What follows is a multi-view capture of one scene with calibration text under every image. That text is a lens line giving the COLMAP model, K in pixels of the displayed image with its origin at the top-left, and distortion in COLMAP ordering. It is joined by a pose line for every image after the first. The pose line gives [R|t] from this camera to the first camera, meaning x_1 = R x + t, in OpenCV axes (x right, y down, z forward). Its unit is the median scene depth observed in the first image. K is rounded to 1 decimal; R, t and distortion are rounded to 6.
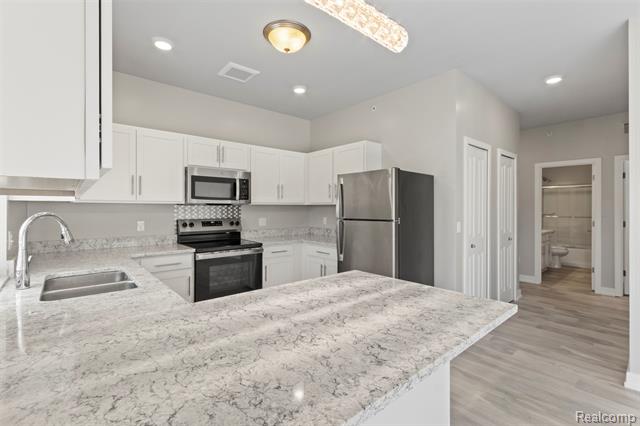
lens RADIAL K [[291.9, 0, 319.5], [0, 291.9, 210.8], [0, 0, 1]] dist [0.003094, -0.000363]
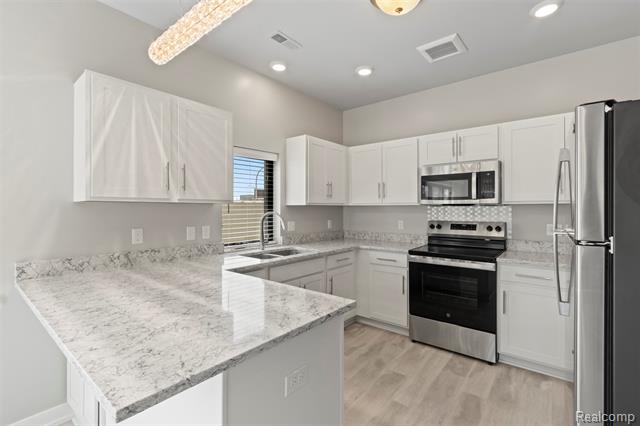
lens RADIAL K [[291.9, 0, 320.6], [0, 291.9, 210.6], [0, 0, 1]] dist [0.003094, -0.000363]
pose [[0.173414, 0.002700, -0.984845, 0.498829], [-0.005958, 0.999981, 0.001692, -0.004855], [0.984831, 0.005575, 0.173427, 0.514636]]
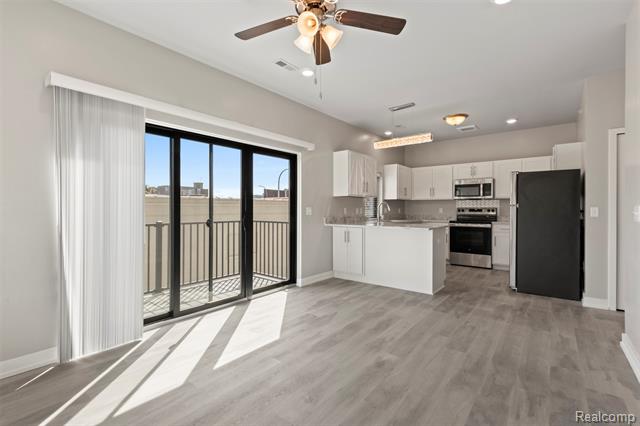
lens RADIAL K [[291.9, 0, 319.2], [0, 291.9, 211.6], [0, 0, 1]] dist [0.003094, -0.000363]
pose [[0.174933, 0.005790, -0.984563, 1.420728], [-0.006241, 0.999969, 0.004772, 0.059108], [0.984561, 0.005310, 0.174964, -0.267191]]
